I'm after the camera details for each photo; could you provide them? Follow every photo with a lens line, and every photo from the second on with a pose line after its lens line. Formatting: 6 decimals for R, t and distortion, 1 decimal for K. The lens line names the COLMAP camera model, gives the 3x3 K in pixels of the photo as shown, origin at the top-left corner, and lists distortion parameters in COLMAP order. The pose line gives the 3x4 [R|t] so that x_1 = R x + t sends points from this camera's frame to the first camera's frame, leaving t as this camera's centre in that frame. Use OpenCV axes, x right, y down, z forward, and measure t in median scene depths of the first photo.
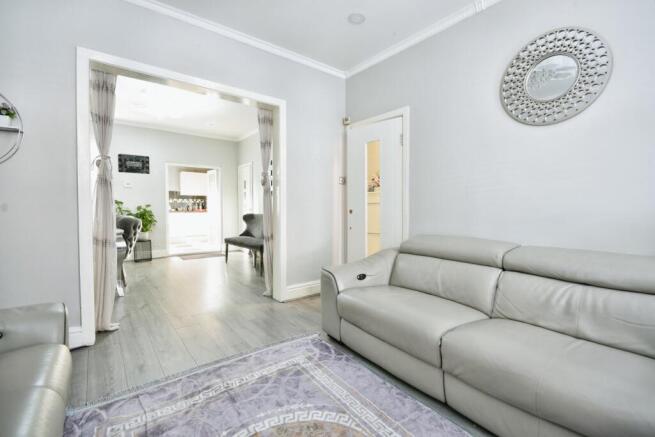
lens RADIAL K [[295.0, 0, 331.8], [0, 295.0, 218.1], [0, 0, 1]] dist [0.002243, 0.000031]
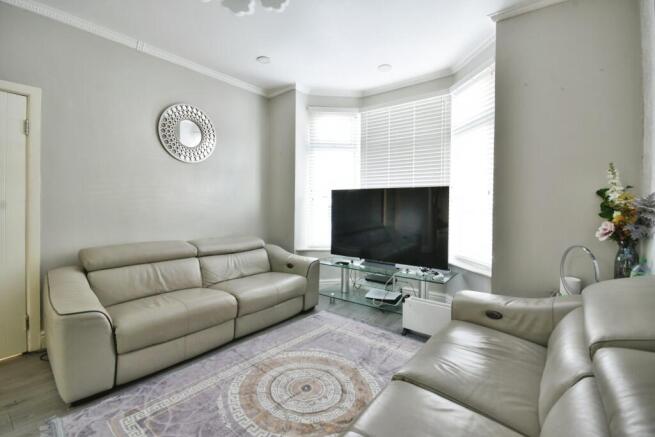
lens RADIAL K [[295.0, 0, 329.3], [0, 295.0, 202.3], [0, 0, 1]] dist [0.002243, 0.000031]
pose [[-0.245114, -0.013125, 0.969405, -1.077962], [0.011485, 0.999799, 0.016440, -0.129400], [-0.969426, 0.015163, -0.244914, 0.705002]]
